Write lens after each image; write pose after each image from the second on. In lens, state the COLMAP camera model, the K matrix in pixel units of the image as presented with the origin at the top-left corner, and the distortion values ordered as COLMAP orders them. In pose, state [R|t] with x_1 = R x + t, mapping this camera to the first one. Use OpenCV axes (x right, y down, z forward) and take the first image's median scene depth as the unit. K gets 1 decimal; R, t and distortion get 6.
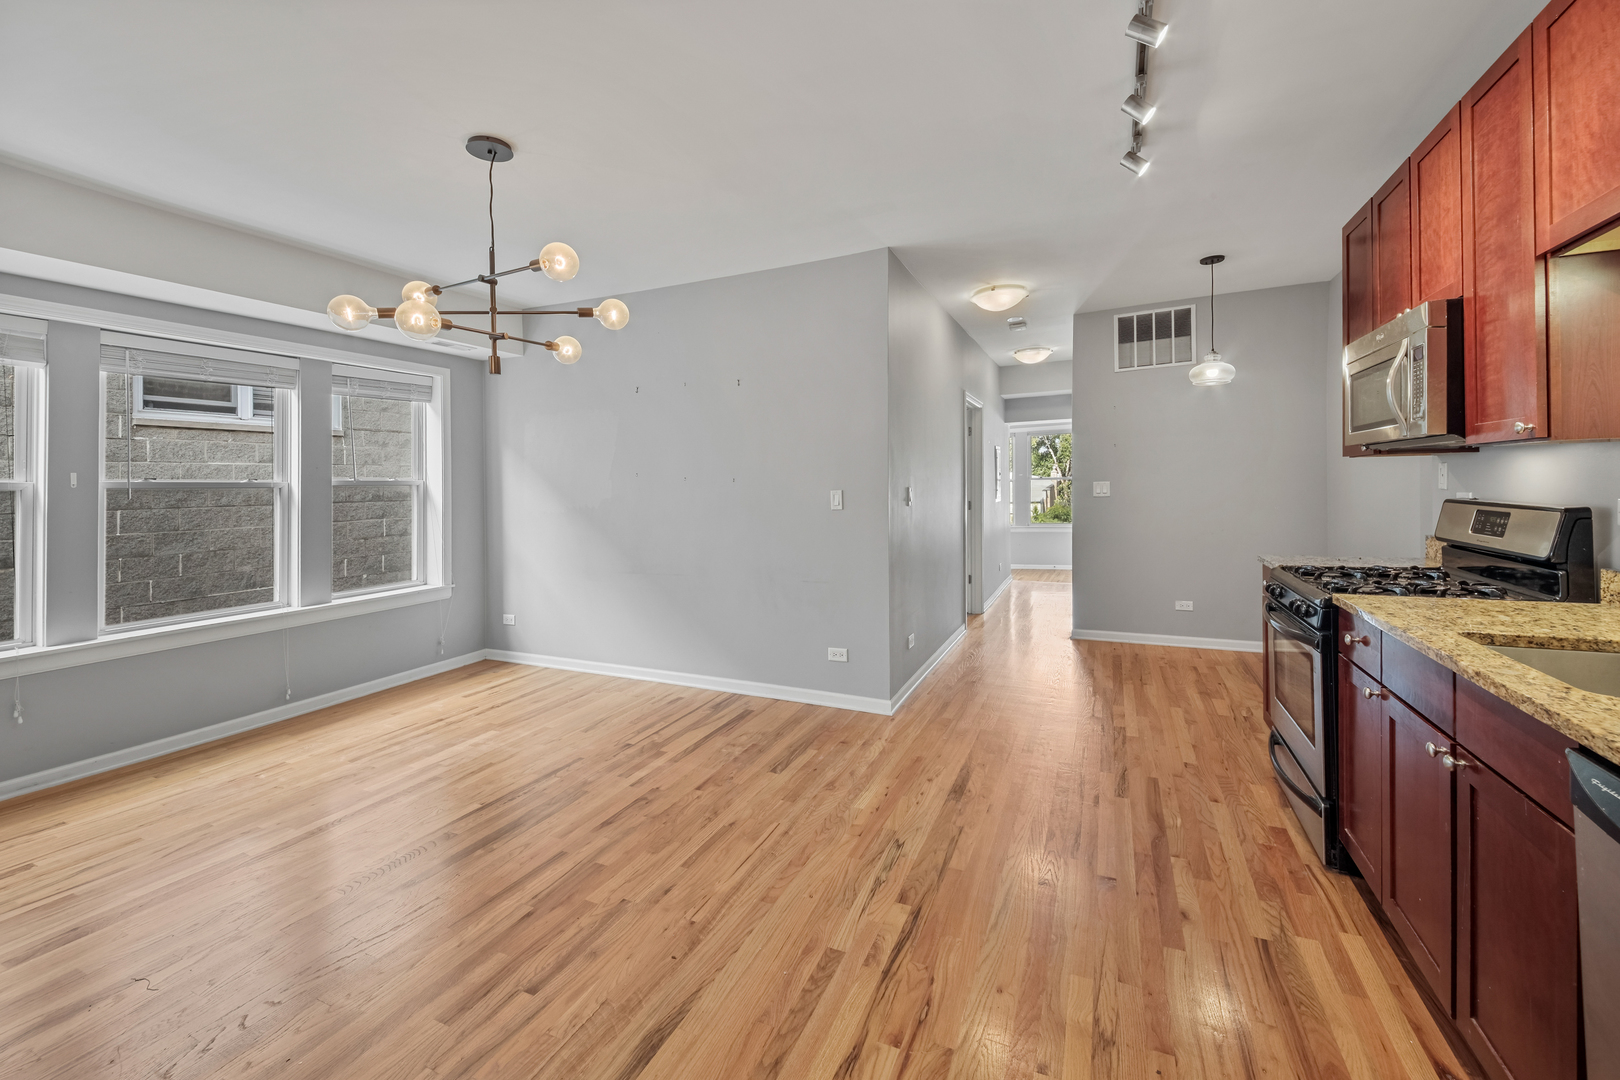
lens RADIAL K [[655.5, 0, 804.9], [0, 655.5, 504.0], [0, 0, 1]] dist [-0.000872, -0.000445]
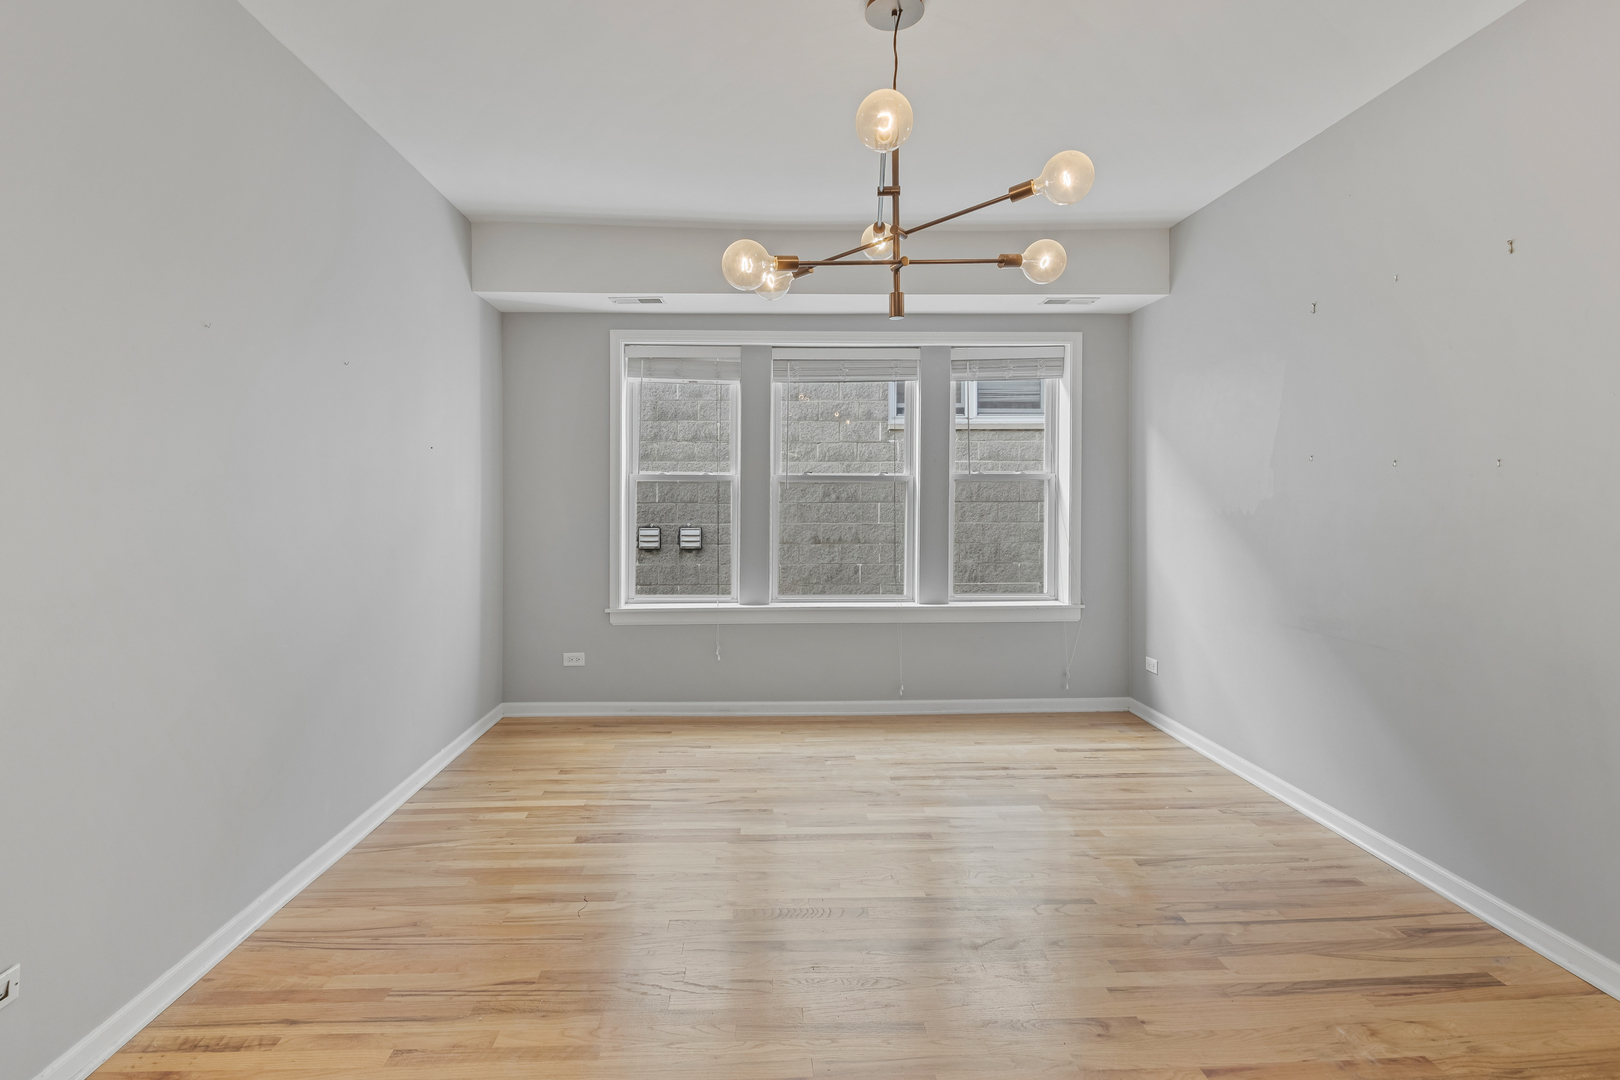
lens RADIAL K [[756.9, 0, 810.1], [0, 756.9, 509.3], [0, 0, 1]] dist [0.039583, -0.031946]
pose [[0.446496, 0.030094, -0.894279, 0.176835], [-0.032268, 0.999326, 0.017518, 0.002553], [0.894203, 0.021035, 0.447166, 0.383423]]
